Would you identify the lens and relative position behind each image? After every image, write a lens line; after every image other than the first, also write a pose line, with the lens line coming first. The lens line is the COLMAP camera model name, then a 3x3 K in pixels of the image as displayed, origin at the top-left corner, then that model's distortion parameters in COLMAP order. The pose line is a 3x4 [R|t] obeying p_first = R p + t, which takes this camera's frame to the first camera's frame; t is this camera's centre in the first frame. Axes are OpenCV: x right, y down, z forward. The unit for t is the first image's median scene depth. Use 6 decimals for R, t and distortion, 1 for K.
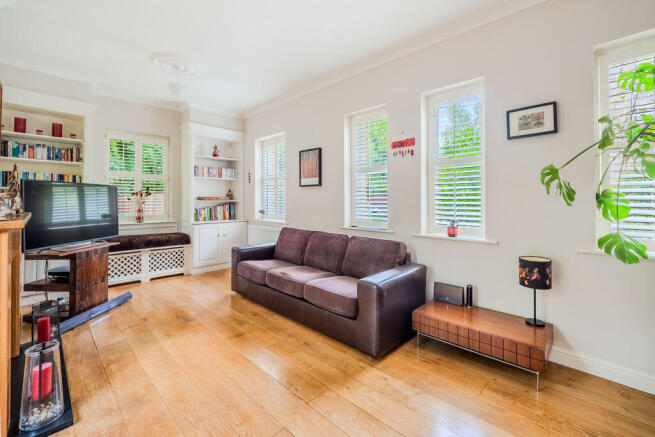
lens RADIAL K [[276.2, 0, 327.5], [0, 276.2, 200.8], [0, 0, 1]] dist [0.000627, 0.000132]
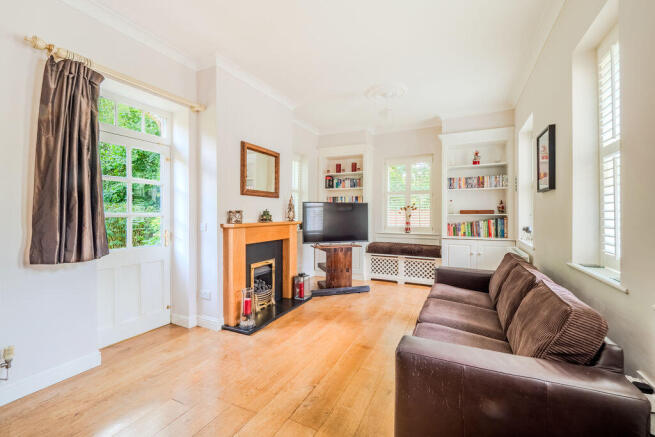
lens RADIAL K [[281.9, 0, 327.5], [0, 281.9, 218.5], [0, 0, 1]] dist [-0.000278, -0.000080]
pose [[0.313921, 0.013912, -0.949347, 0.338276], [-0.002186, 0.999901, 0.013930, 0.001479], [0.949447, -0.002298, 0.313920, 0.303265]]
